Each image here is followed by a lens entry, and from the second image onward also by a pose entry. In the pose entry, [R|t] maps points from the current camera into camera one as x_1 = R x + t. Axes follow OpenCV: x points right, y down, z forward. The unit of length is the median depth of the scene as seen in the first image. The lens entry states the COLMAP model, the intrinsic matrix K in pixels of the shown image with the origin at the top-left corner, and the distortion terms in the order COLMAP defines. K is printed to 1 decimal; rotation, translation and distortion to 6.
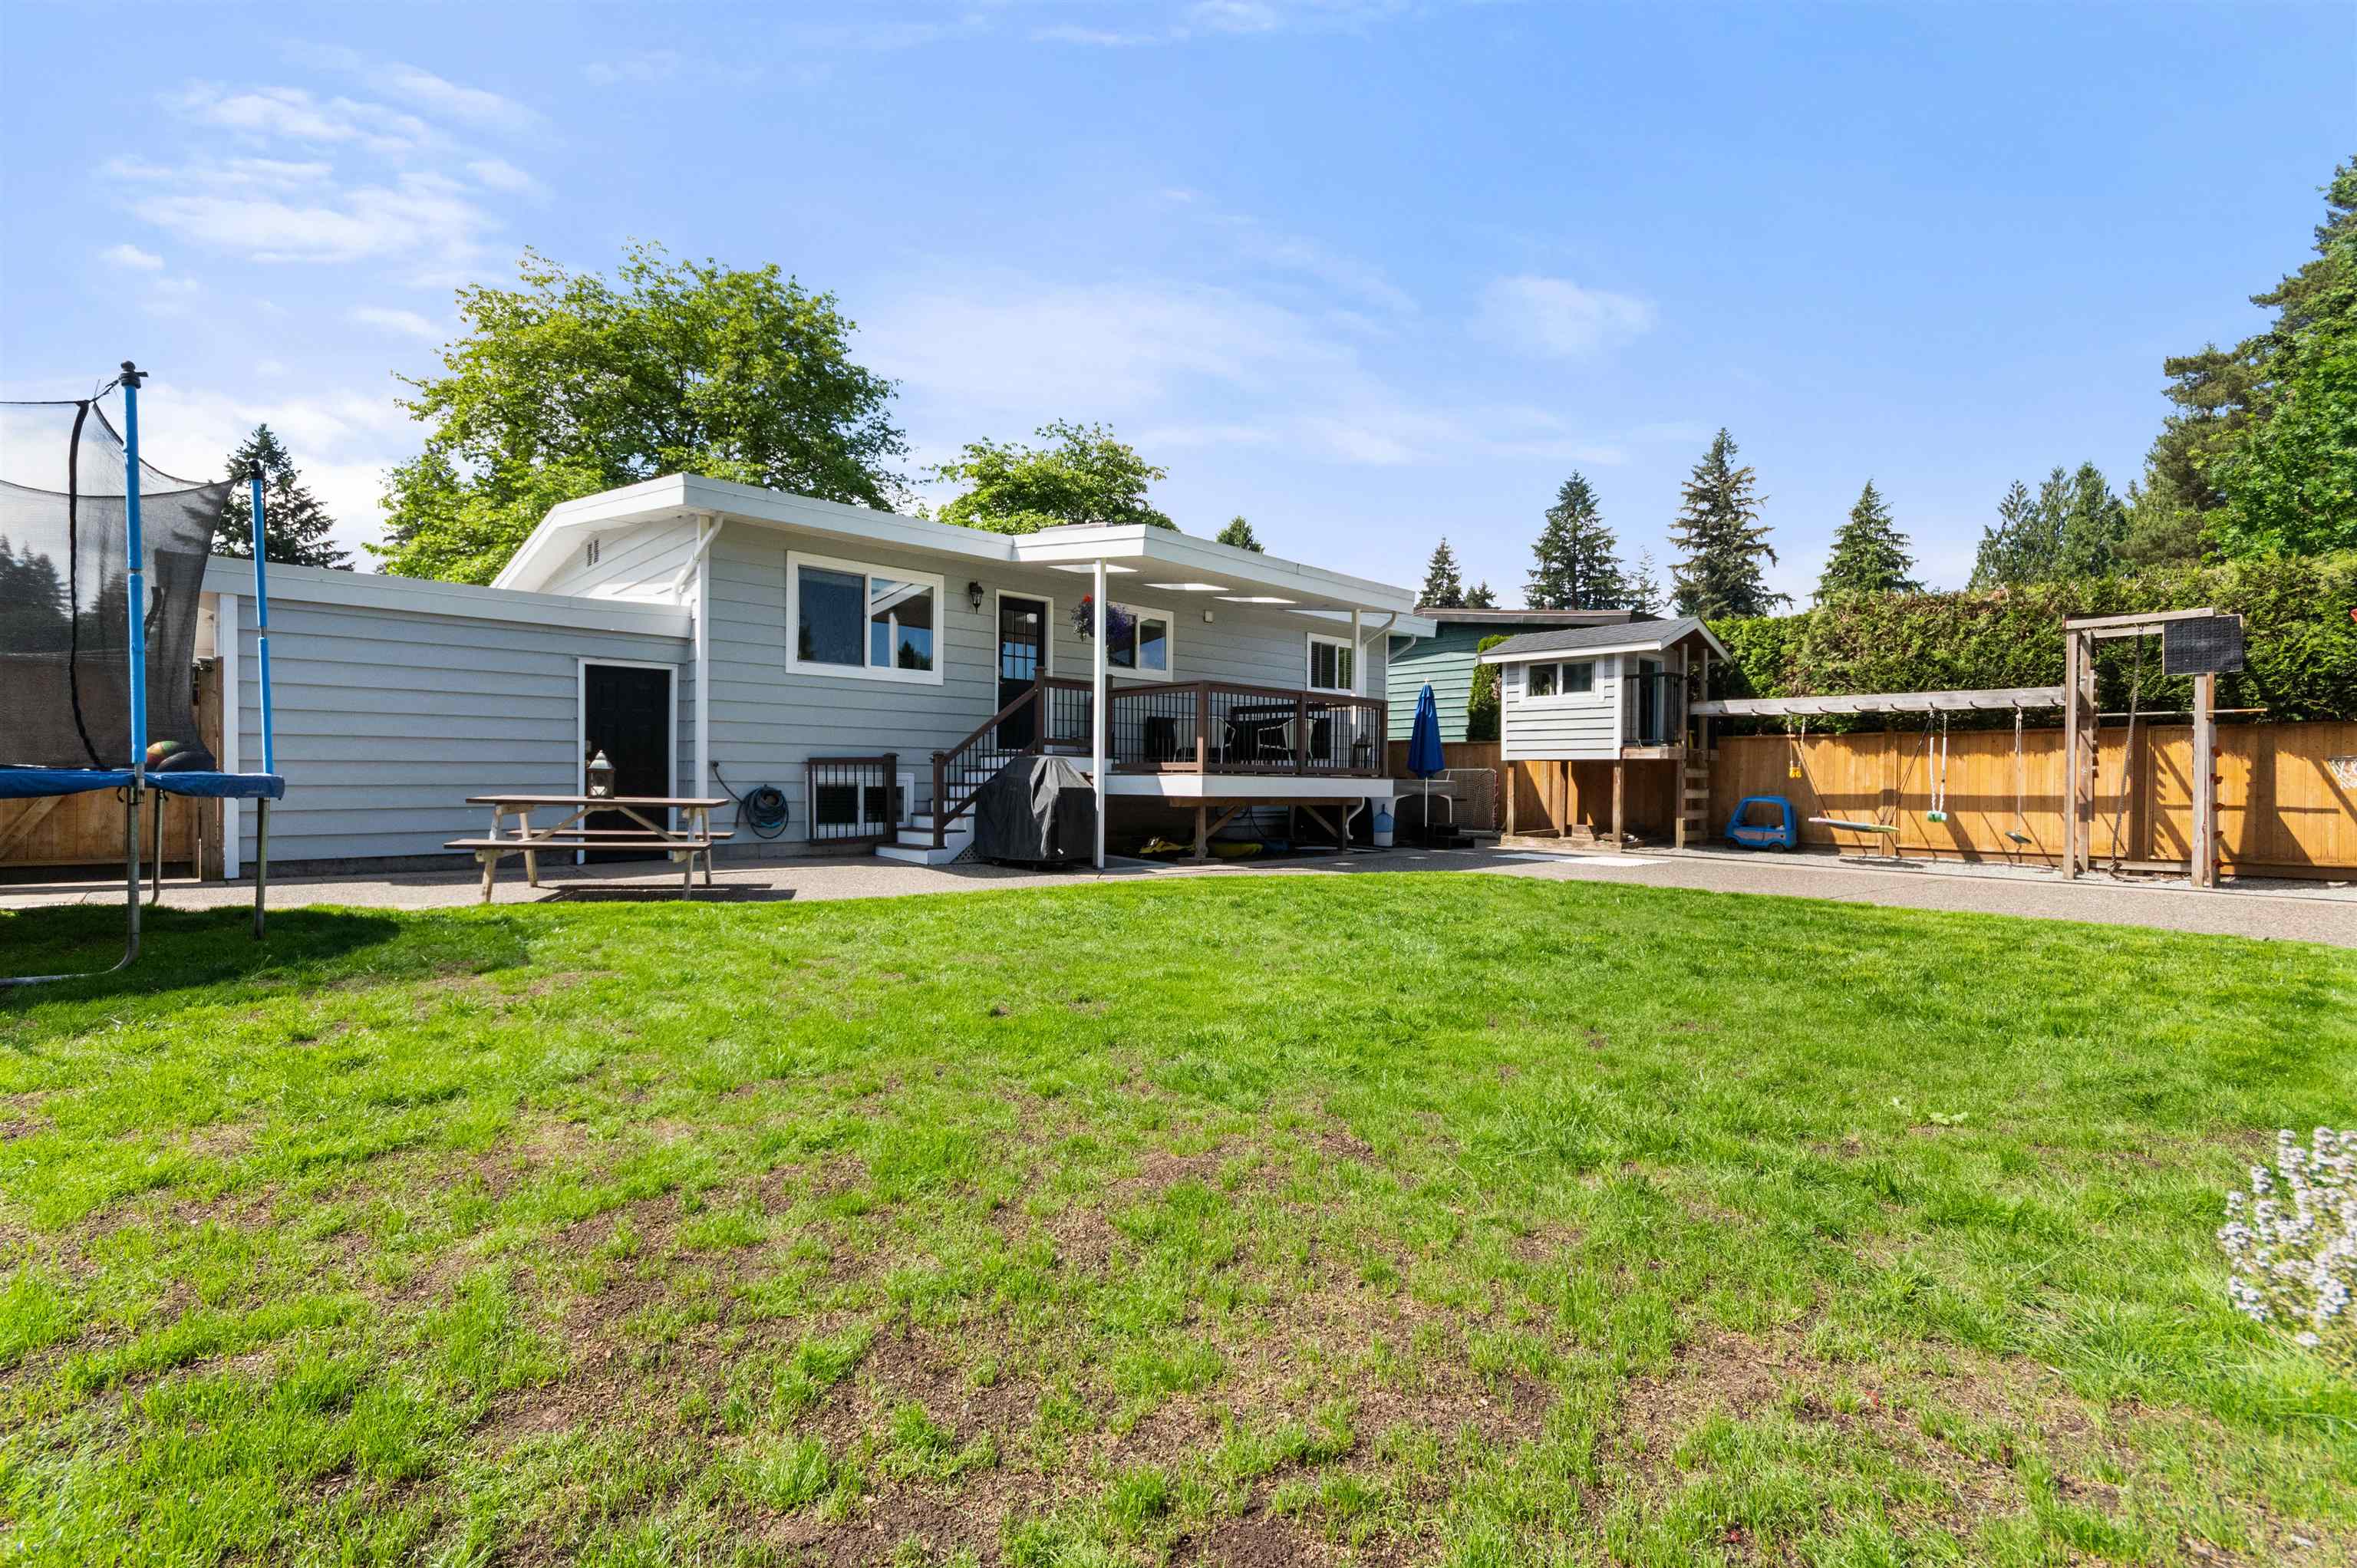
lens RADIAL K [[1063.1, 0, 1184.5], [0, 1063.1, 787.1], [0, 0, 1]] dist [0.001196, 0.000070]
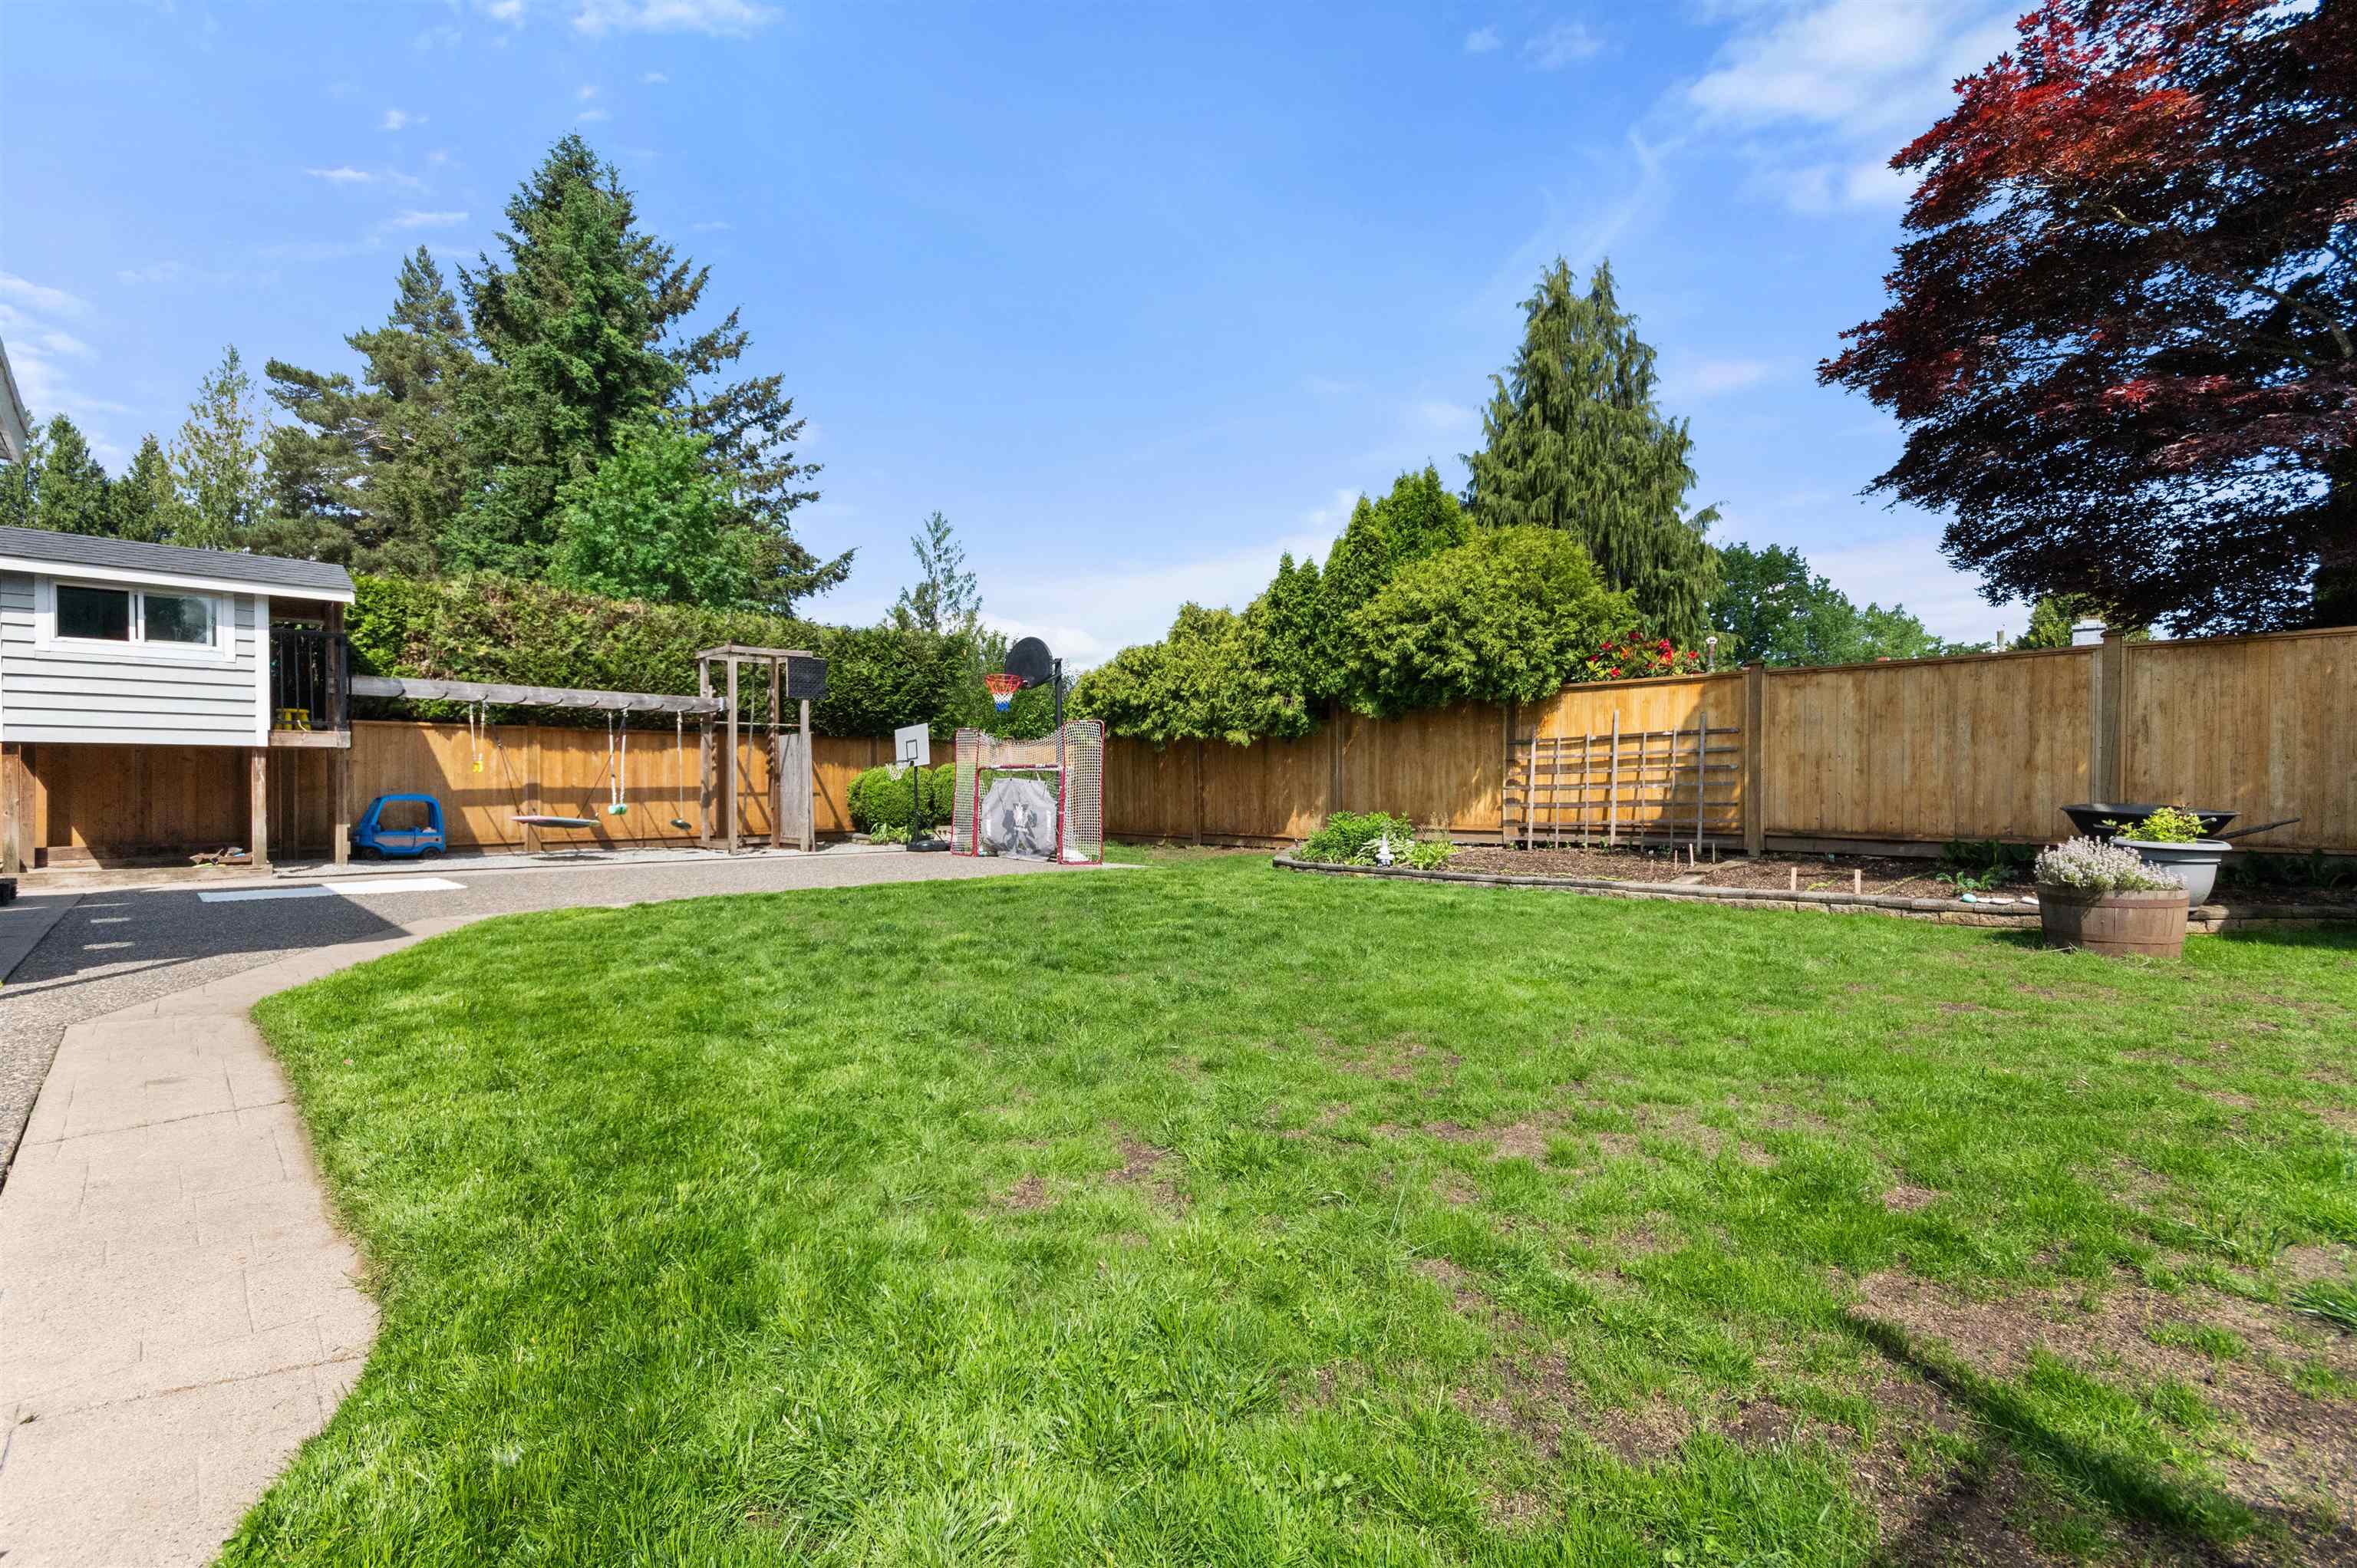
lens RADIAL K [[1063.1, 0, 1181.9], [0, 1063.1, 787.7], [0, 0, 1]] dist [0.001196, 0.000070]
pose [[-0.071598, -0.015704, 0.997310, -0.347348], [0.007609, 0.999838, 0.016290, -0.005524], [-0.997405, 0.008755, -0.071467, 0.451342]]
